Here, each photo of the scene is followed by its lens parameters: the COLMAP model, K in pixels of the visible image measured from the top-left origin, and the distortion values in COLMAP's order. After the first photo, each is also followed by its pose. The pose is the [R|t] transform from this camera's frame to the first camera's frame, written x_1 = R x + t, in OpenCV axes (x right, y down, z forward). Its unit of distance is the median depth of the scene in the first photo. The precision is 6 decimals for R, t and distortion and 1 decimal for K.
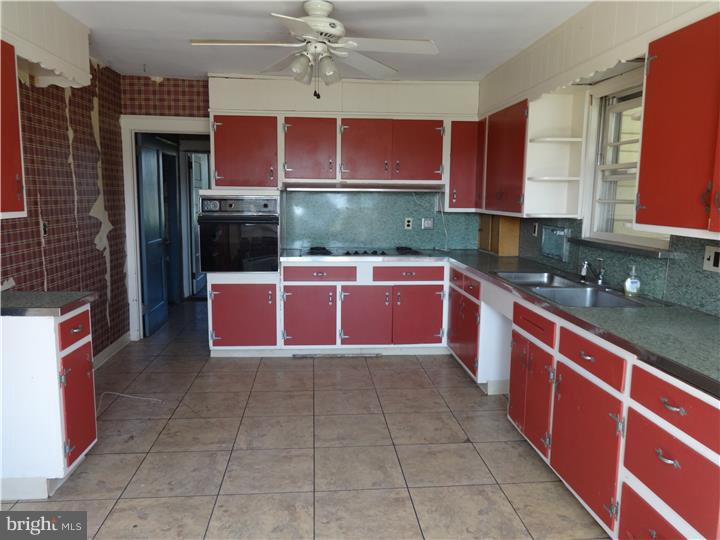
lens RADIAL K [[540.5, 0, 359.6], [0, 540.5, 267.9], [0, 0, 1]] dist [0.000152, 0.002016]
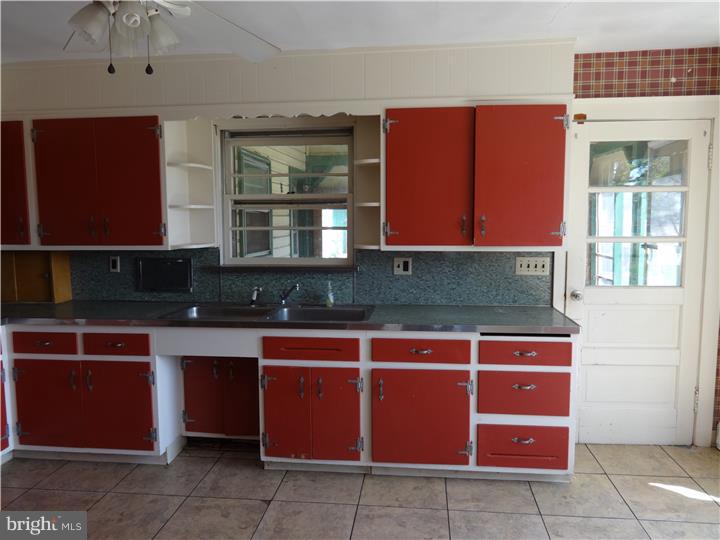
lens RADIAL K [[540.5, 0, 360.3], [0, 540.5, 270.2], [0, 0, 1]] dist [0.000152, 0.002016]
pose [[0.196836, -0.109606, 0.974291, -0.617385], [0.140742, 0.986598, 0.082557, -0.111603], [-0.970282, 0.120874, 0.209624, 0.641053]]
